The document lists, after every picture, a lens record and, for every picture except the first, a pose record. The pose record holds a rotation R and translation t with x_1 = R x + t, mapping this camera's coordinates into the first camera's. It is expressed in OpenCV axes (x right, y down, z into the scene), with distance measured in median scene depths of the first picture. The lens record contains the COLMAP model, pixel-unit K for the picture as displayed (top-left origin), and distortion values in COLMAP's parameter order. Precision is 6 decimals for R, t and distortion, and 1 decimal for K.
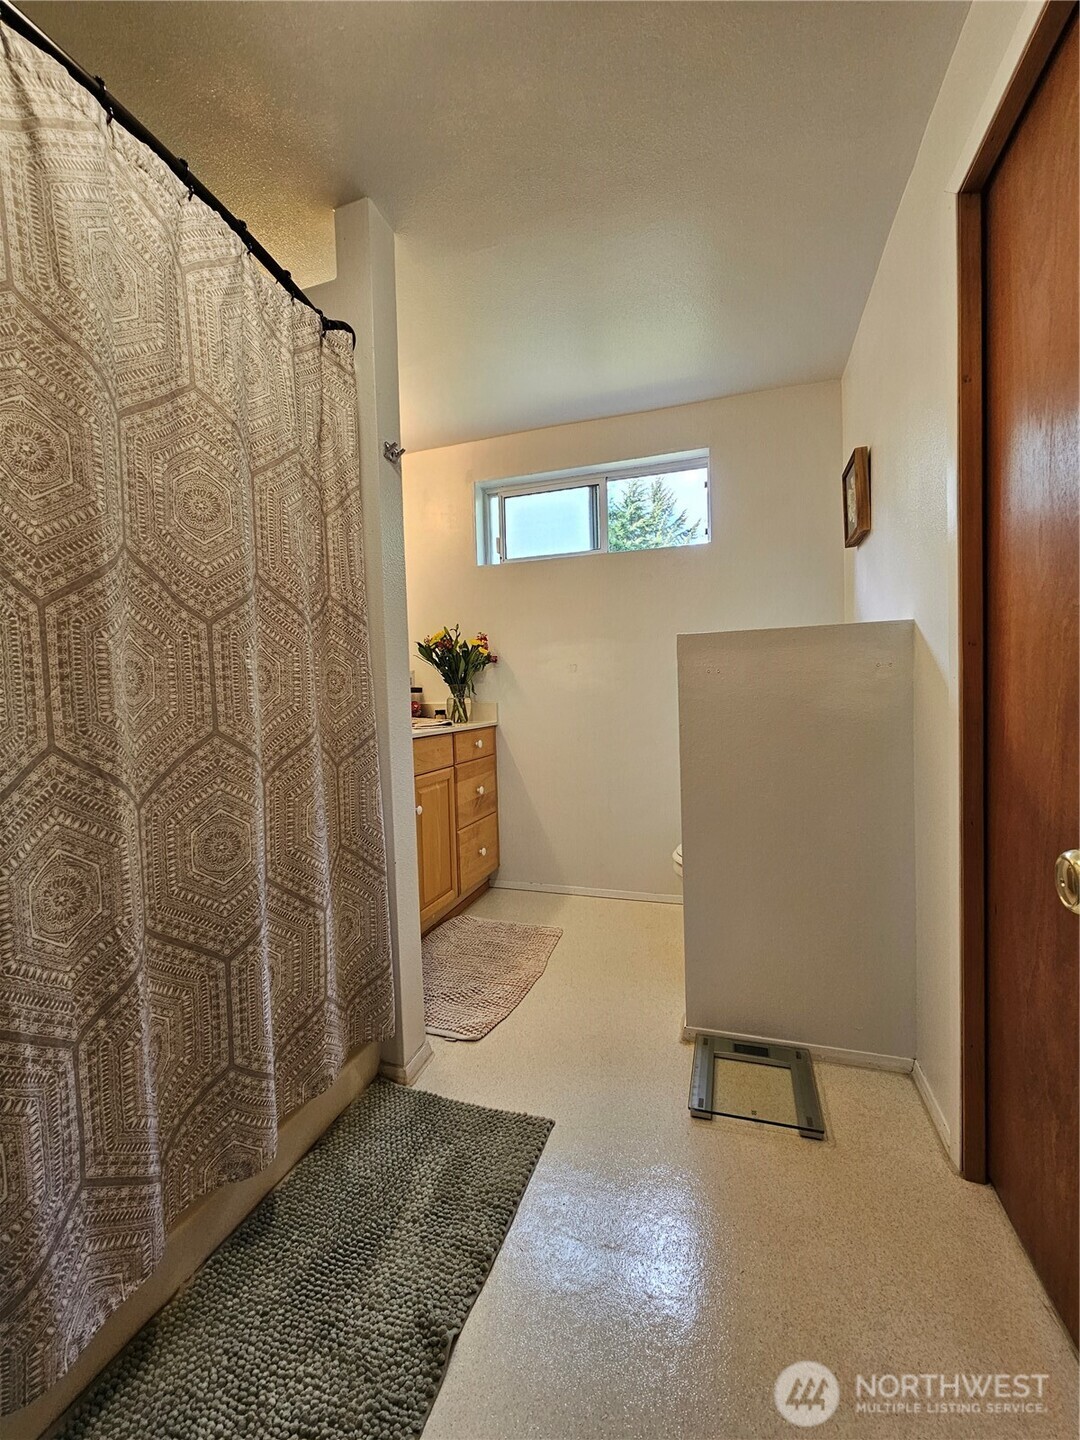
lens RADIAL K [[590.9, 0, 544.4], [0, 590.9, 718.6], [0, 0, 1]] dist [-0.004440, -0.000612]
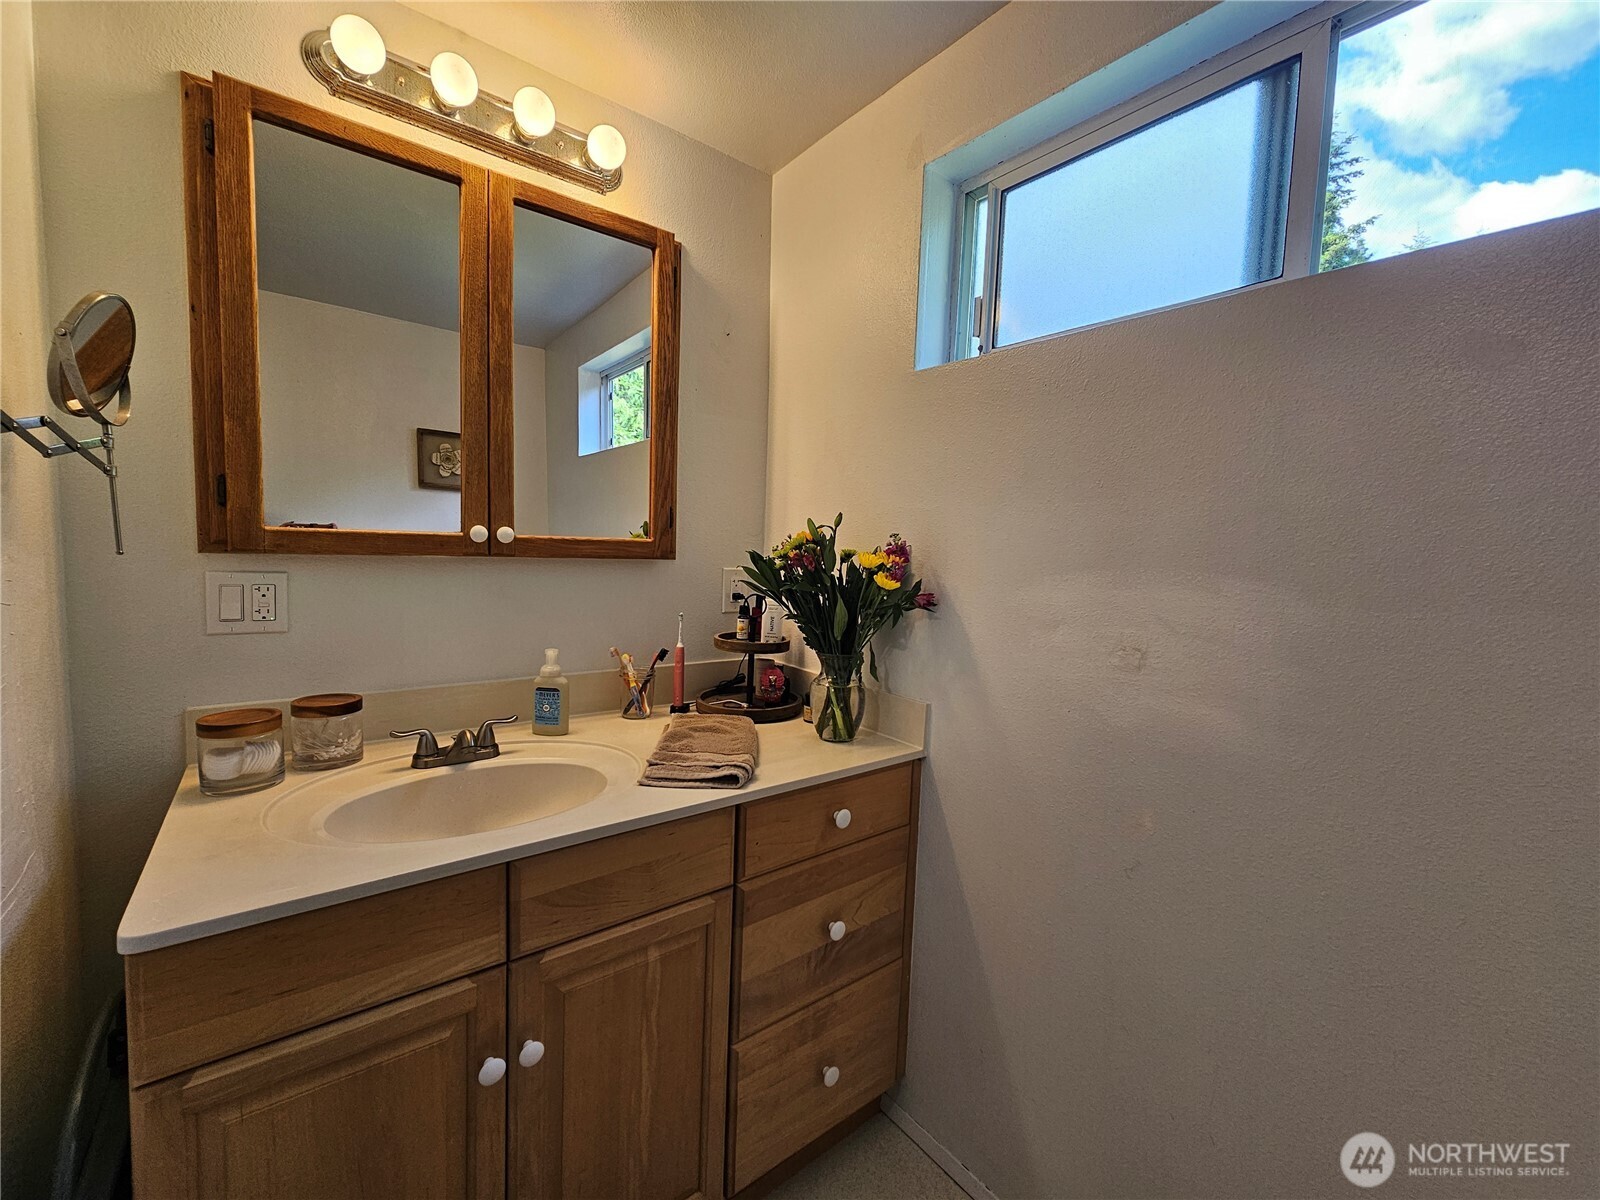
lens RADIAL K [[656.5, 0, 794.8], [0, 656.5, 600.3], [0, 0, 1]] dist [-0.004440, -0.000612]
pose [[0.833652, 0.102662, -0.542664, 0.084869], [-0.083359, 0.994704, 0.060121, -0.122402], [0.545962, -0.004884, 0.837795, 0.583255]]
